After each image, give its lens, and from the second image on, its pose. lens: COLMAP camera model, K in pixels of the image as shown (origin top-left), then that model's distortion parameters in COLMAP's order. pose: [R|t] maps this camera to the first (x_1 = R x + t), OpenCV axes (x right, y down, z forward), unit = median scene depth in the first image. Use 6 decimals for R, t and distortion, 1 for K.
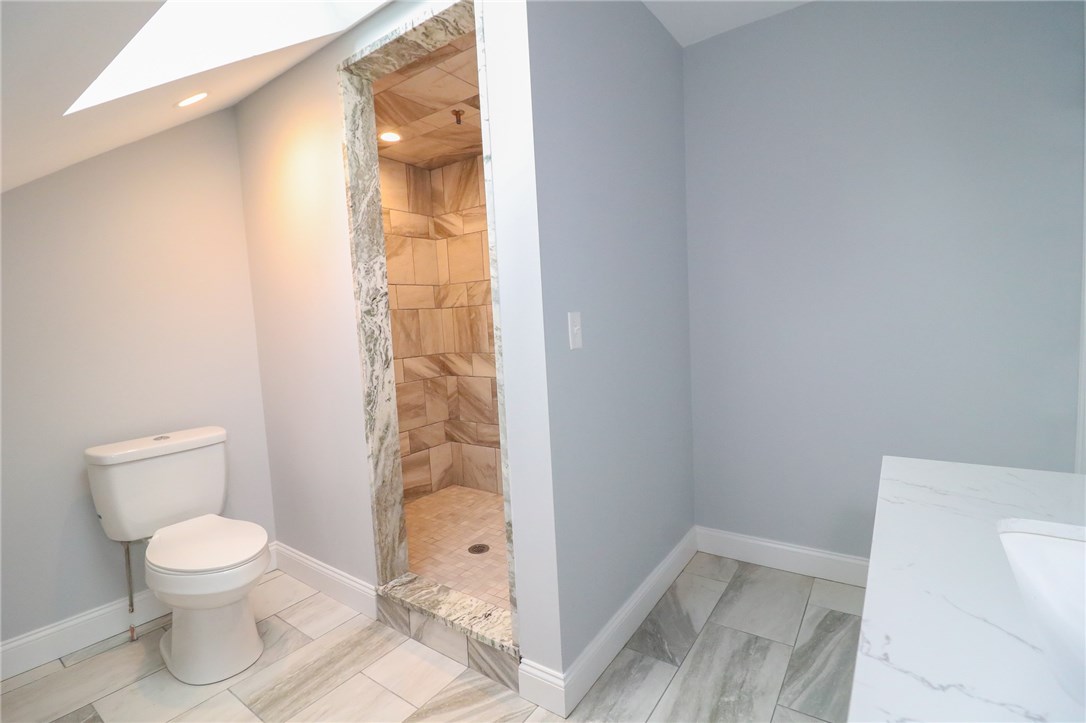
lens RADIAL K [[507.5, 0, 538.9], [0, 507.5, 356.7], [0, 0, 1]] dist [-0.027154, -0.002693]
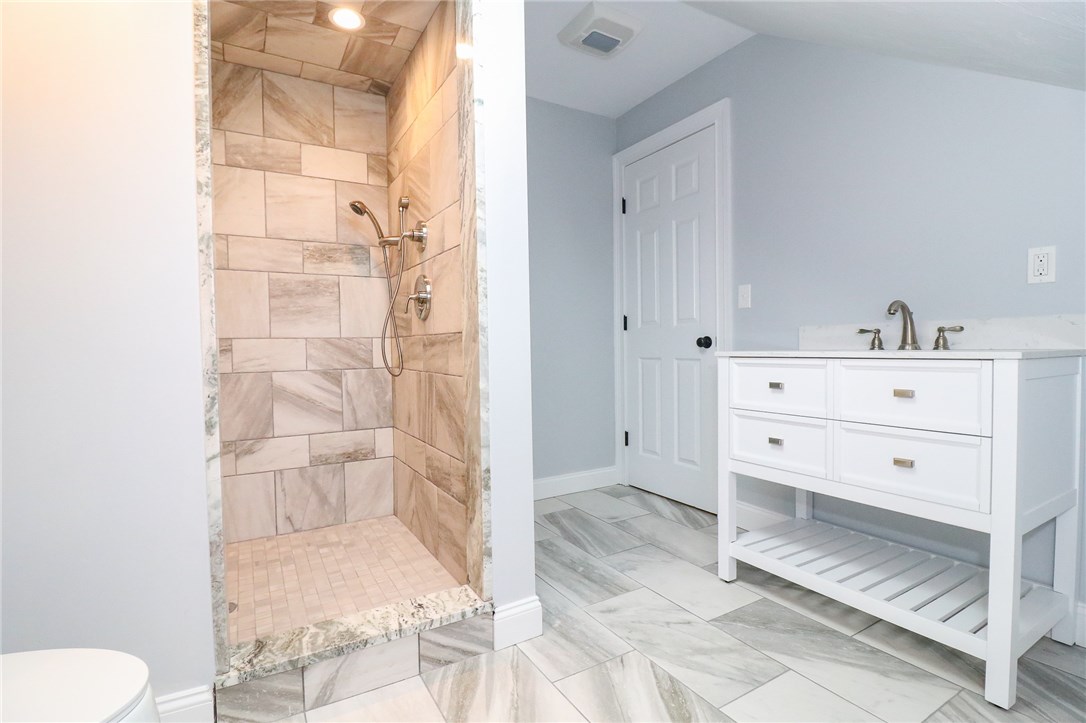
lens RADIAL K [[507.5, 0, 542.1], [0, 507.5, 366.3], [0, 0, 1]] dist [-0.027154, -0.002693]
pose [[0.396999, 0.008163, 0.917783, -0.889211], [0.068098, 0.996942, -0.038324, 0.168240], [-0.915289, 0.077714, 0.395229, 0.480941]]
